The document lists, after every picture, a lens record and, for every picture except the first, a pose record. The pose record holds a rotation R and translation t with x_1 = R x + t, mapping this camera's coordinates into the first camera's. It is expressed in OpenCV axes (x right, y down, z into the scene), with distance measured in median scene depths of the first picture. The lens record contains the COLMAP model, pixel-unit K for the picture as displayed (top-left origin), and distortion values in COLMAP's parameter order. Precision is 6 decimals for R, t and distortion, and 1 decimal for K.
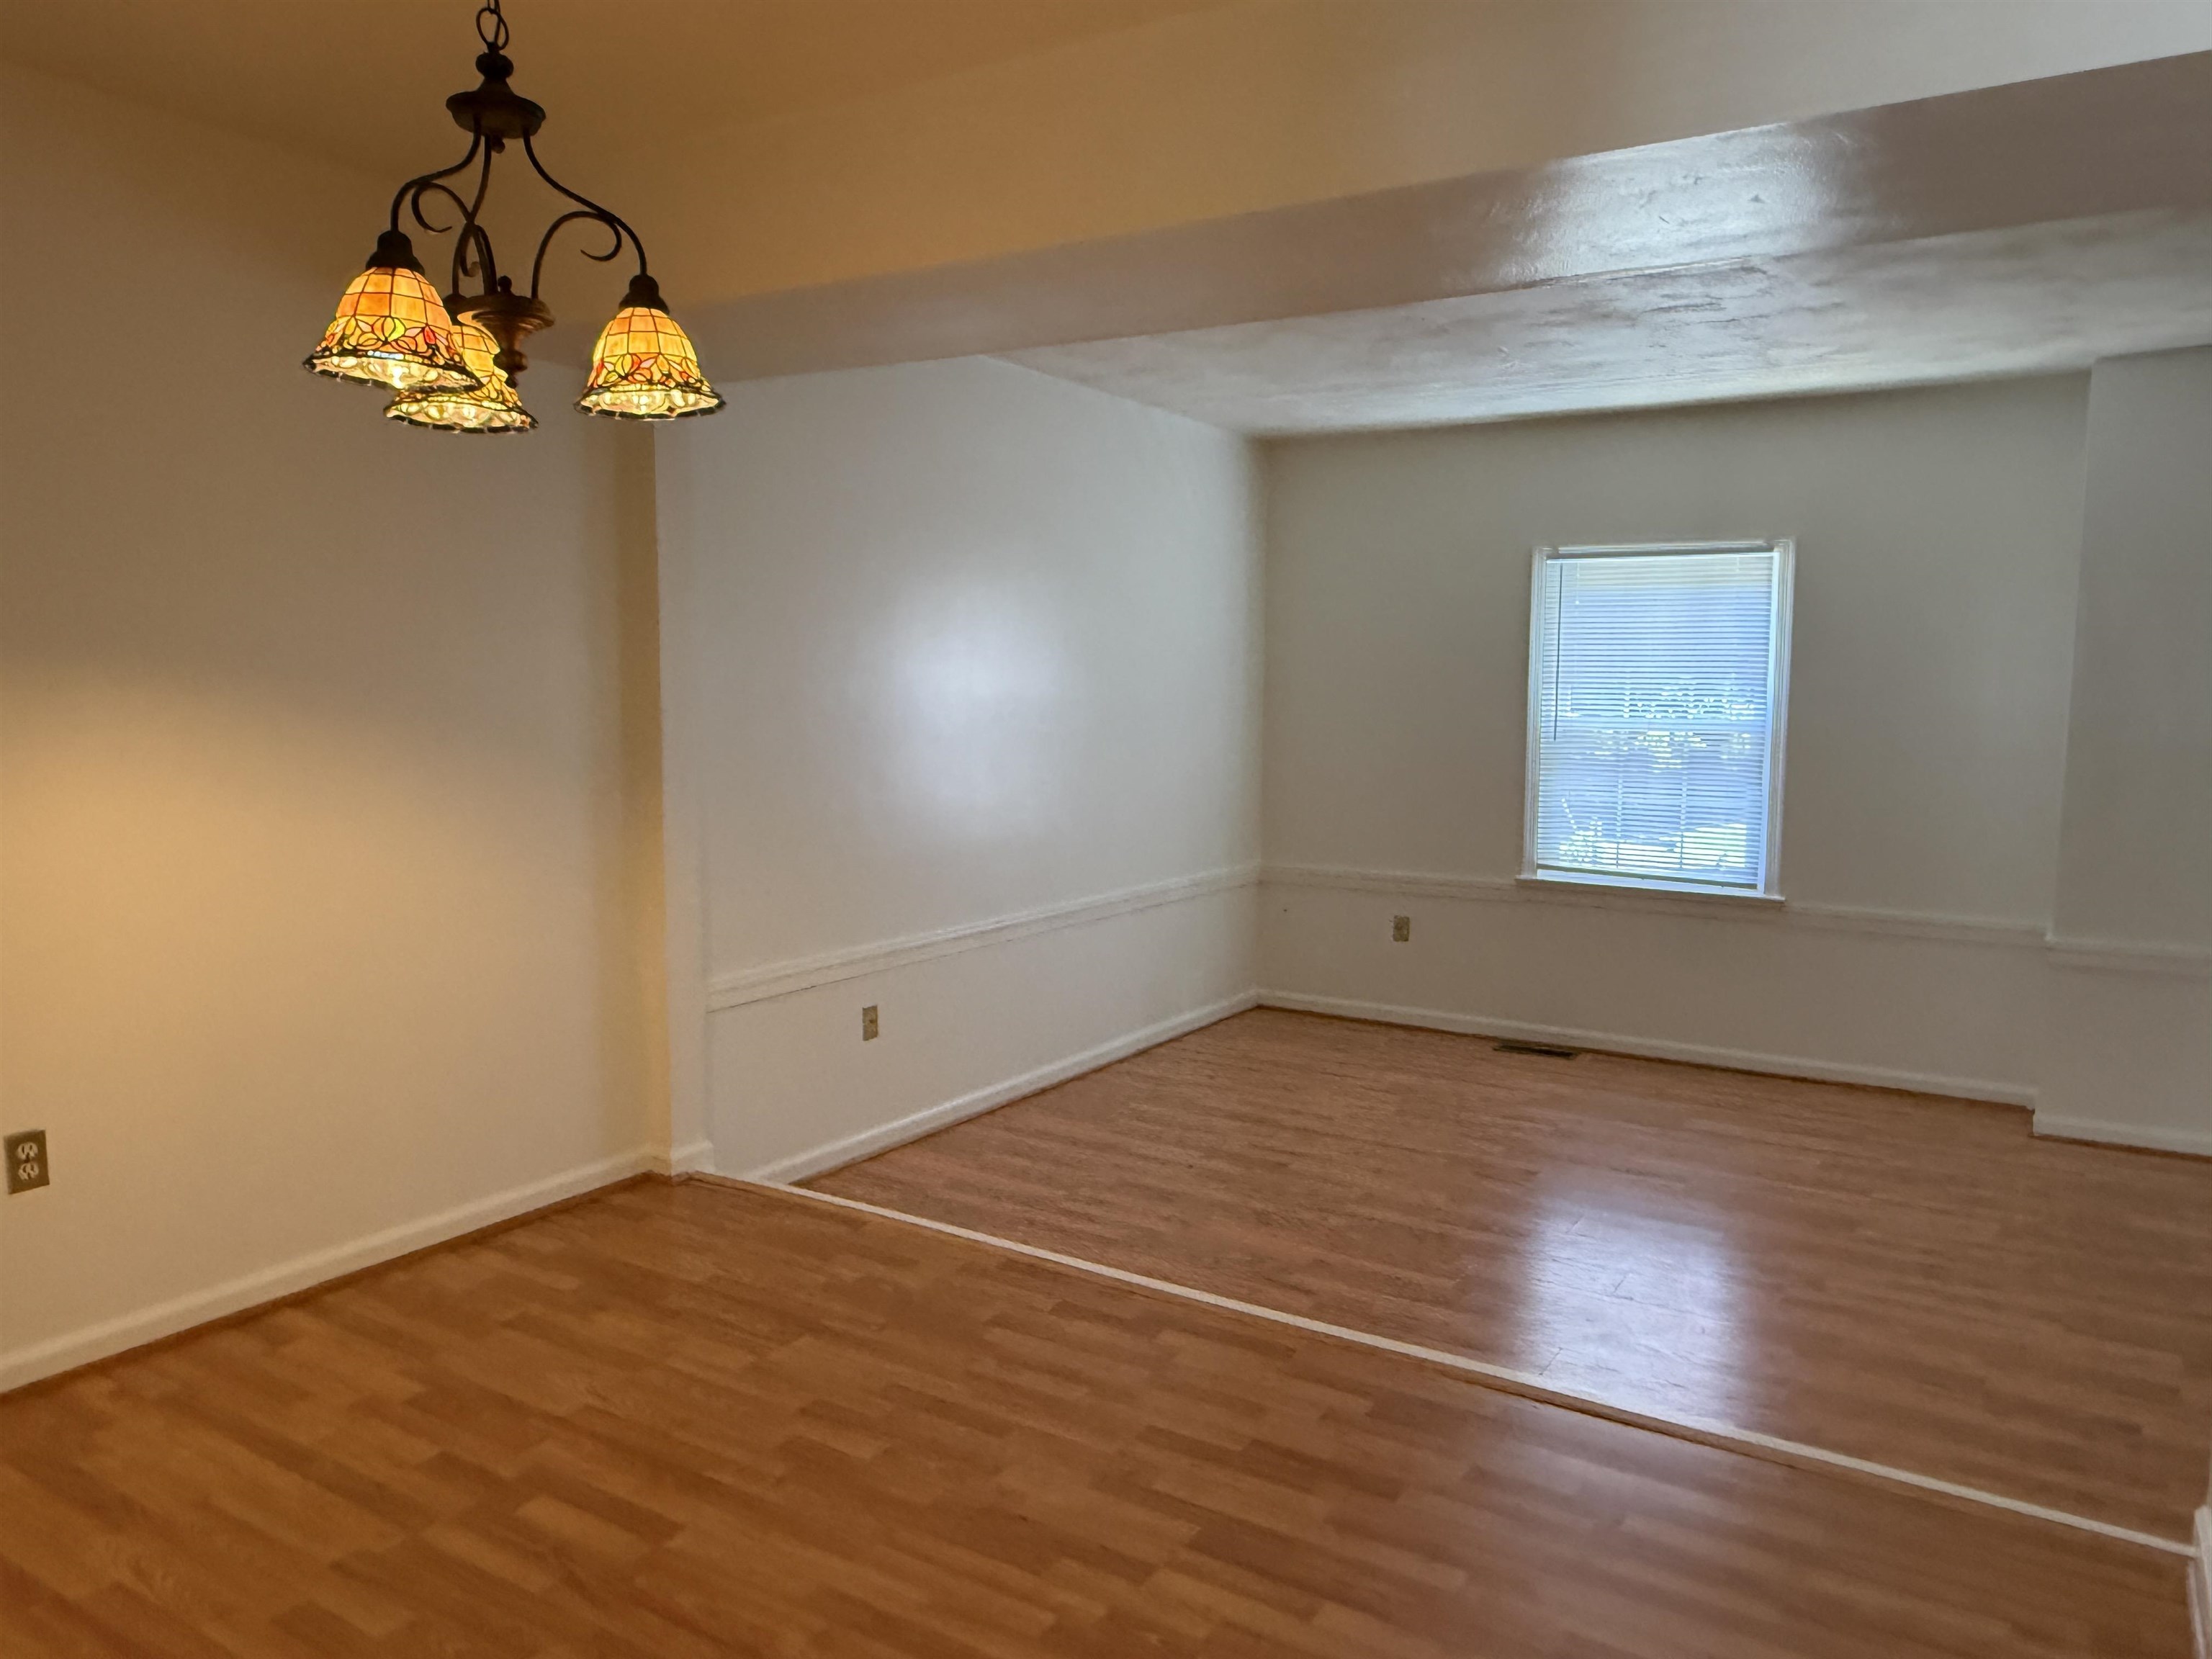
lens RADIAL K [[1509.4, 0, 1106.0], [0, 1509.4, 829.5], [0, 0, 1]] dist [-0.006891, -0.002331]
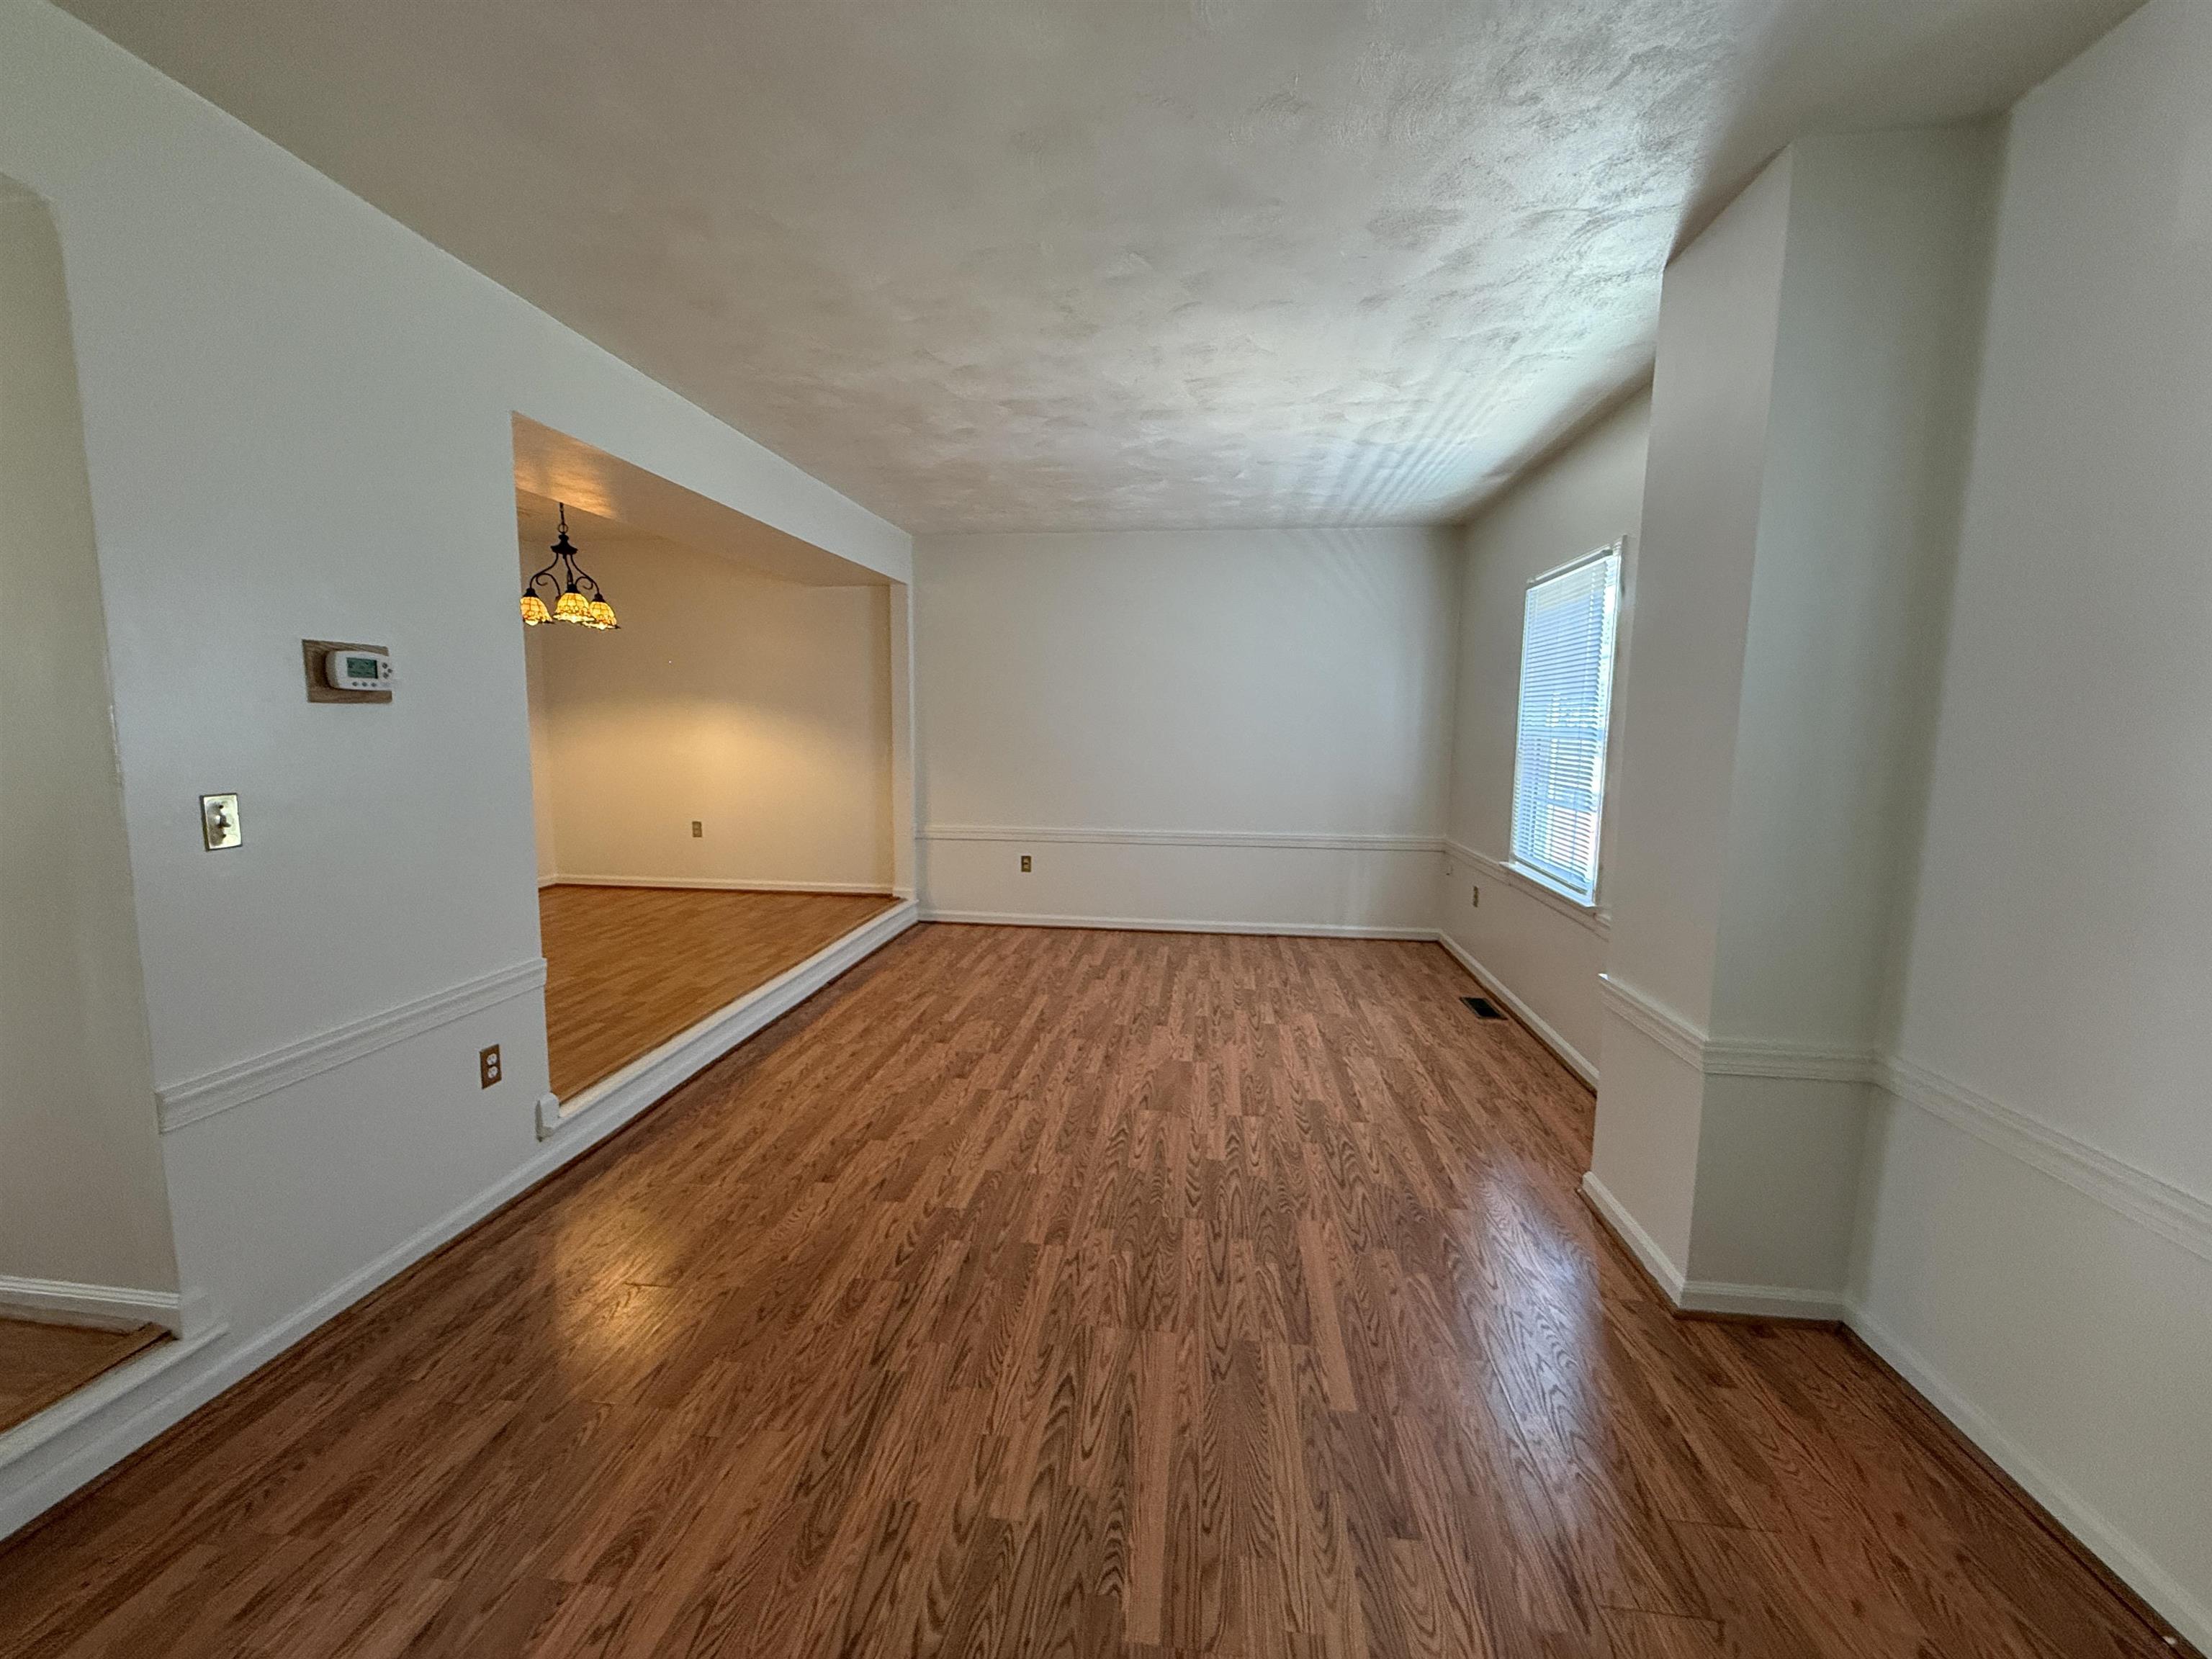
lens RADIAL K [[881.0, 0, 1106.0], [0, 881.0, 829.5], [0, 0, 1]] dist [-0.001522, 0.000162]
pose [[0.435994, 0.104986, -0.893805, 1.074872], [-0.093076, 0.993106, 0.071248, -0.020935], [0.895123, 0.052128, 0.442760, 0.590583]]
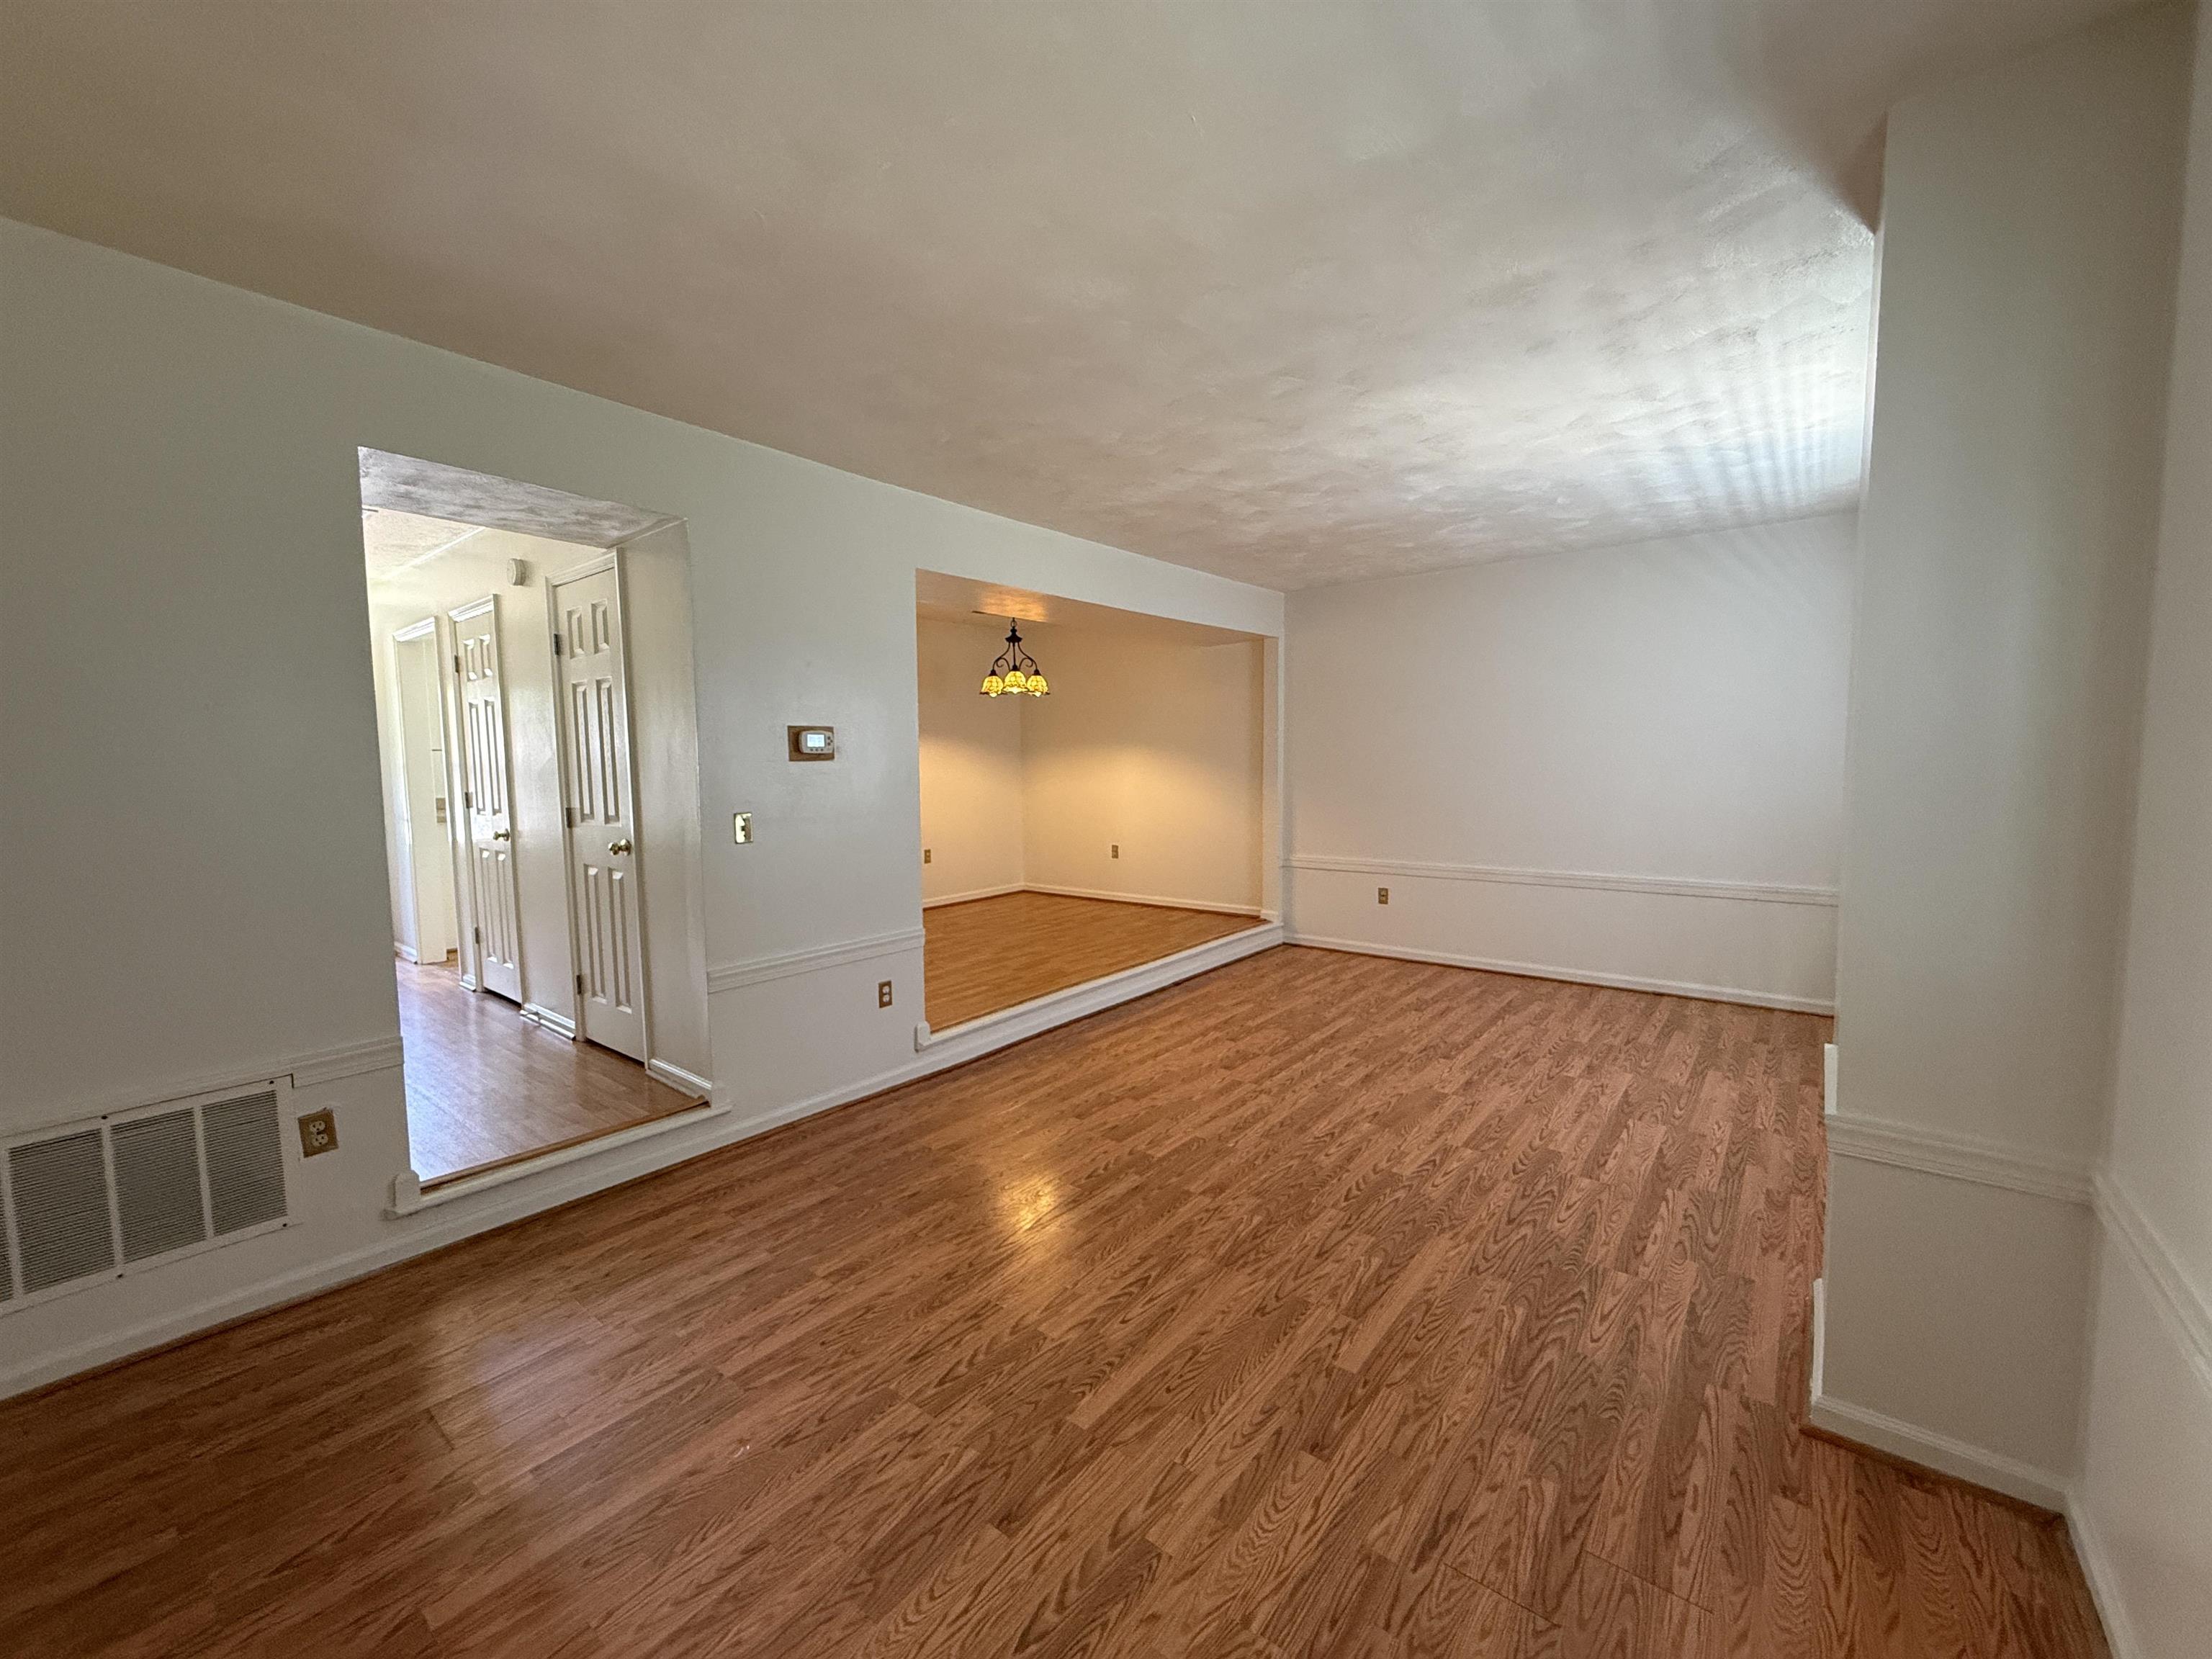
lens RADIAL K [[881.0, 0, 1106.0], [0, 881.0, 829.5], [0, 0, 1]] dist [-0.001522, 0.000162]
pose [[-0.106535, 0.072597, -0.991655, 1.233370], [-0.082766, 0.993222, 0.081603, -0.041811], [0.990858, 0.090768, -0.099805, 0.777197]]
